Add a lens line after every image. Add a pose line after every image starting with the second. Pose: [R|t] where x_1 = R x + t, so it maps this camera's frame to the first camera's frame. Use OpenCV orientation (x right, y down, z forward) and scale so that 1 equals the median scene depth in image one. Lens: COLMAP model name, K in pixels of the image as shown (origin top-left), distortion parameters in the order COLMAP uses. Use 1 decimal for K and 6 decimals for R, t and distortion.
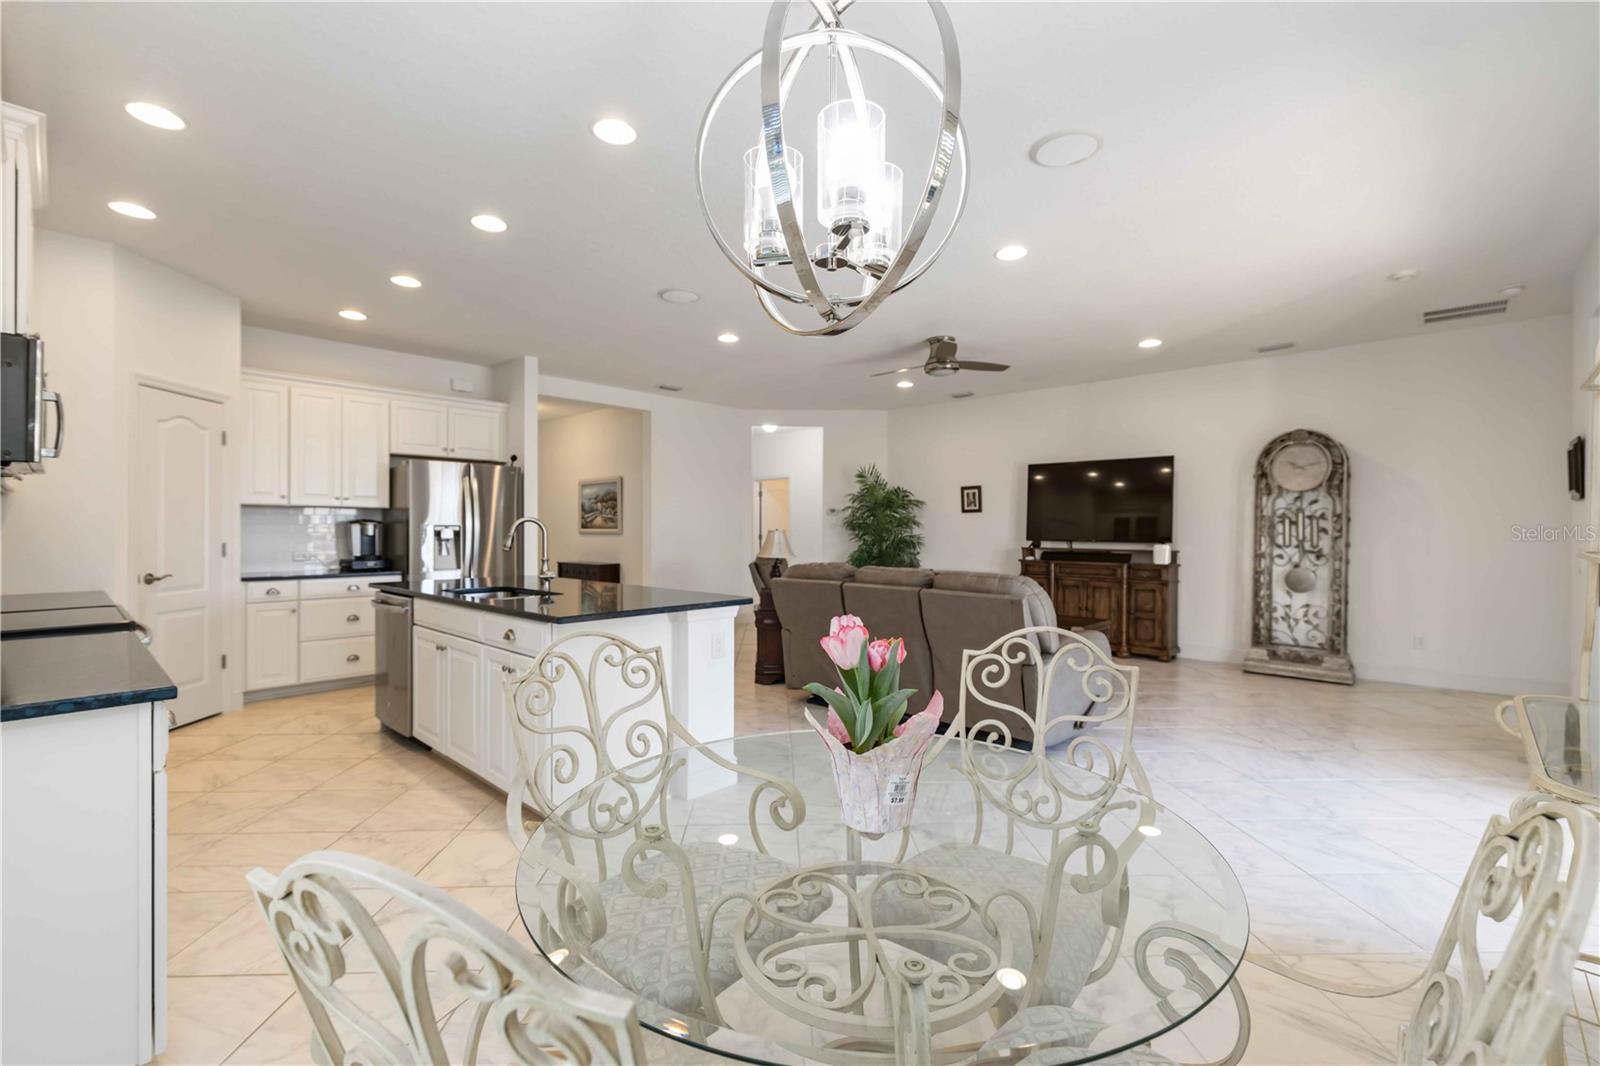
lens RADIAL K [[698.4, 0, 794.8], [0, 698.4, 528.1], [0, 0, 1]] dist [0.004278, 0.000487]
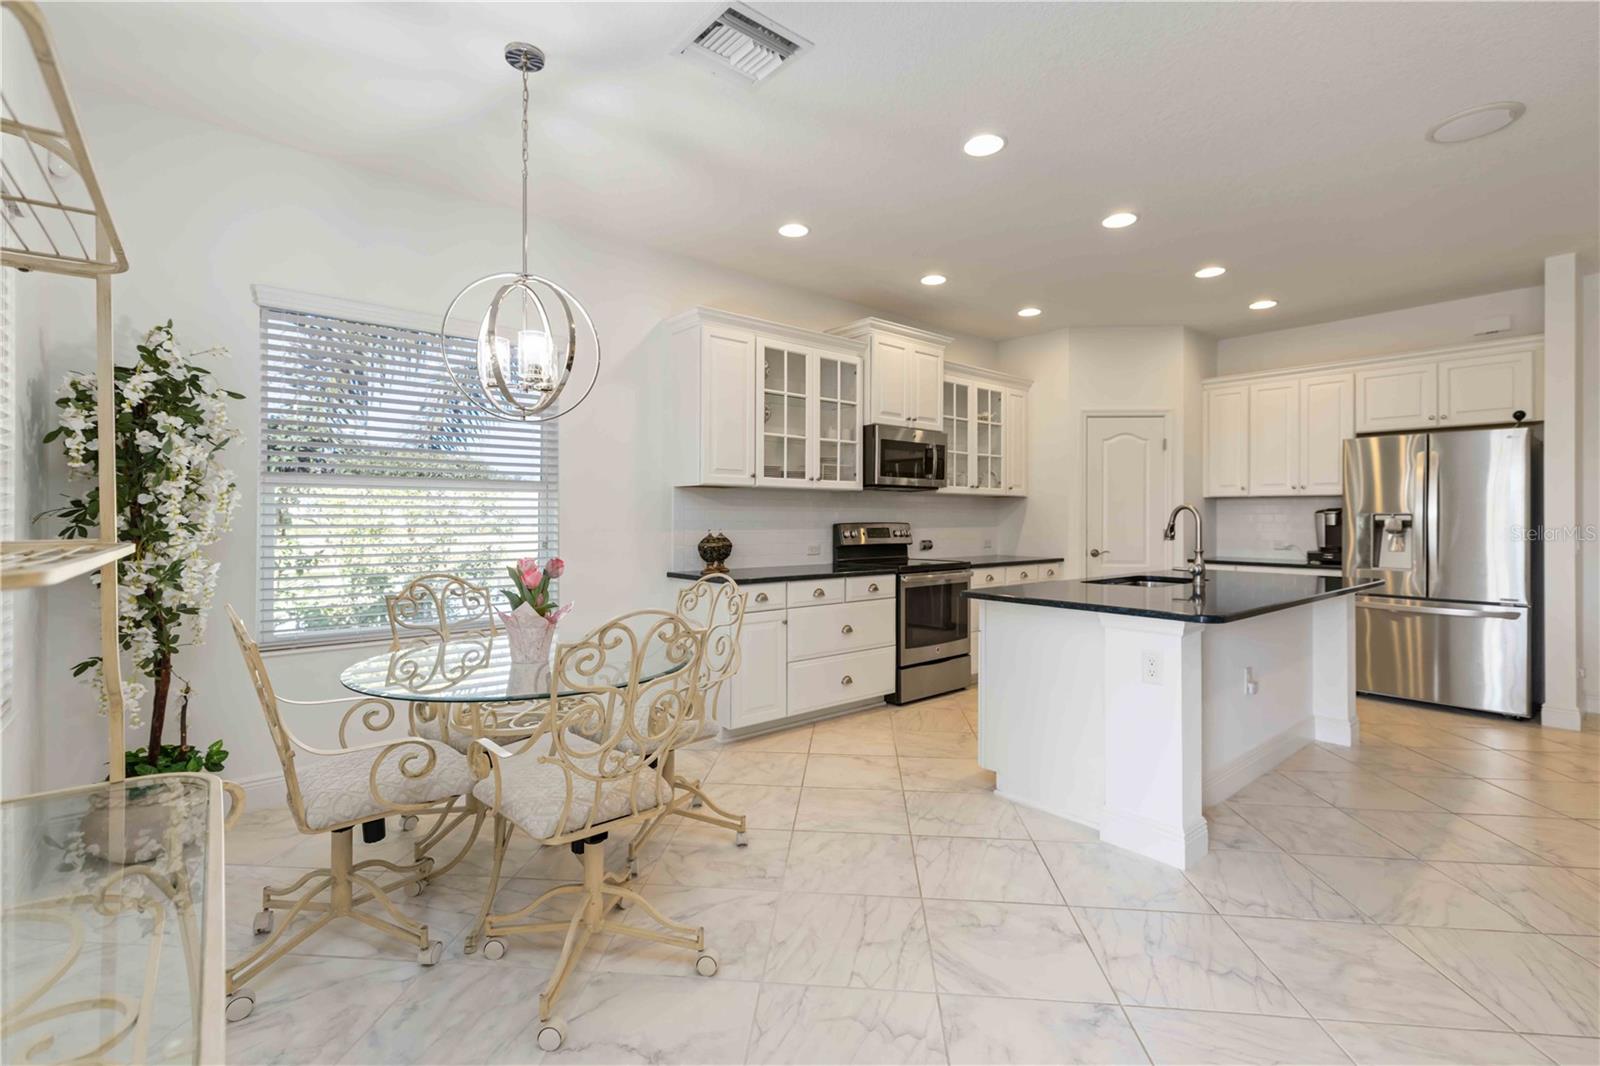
lens RADIAL K [[698.4, 0, 786.7], [0, 698.4, 512.0], [0, 0, 1]] dist [0.004278, 0.000487]
pose [[-0.122375, -0.008258, -0.992450, 0.387395], [-0.001641, 0.999966, -0.008118, 0.001591], [0.992483, 0.000635, -0.122385, 0.384315]]
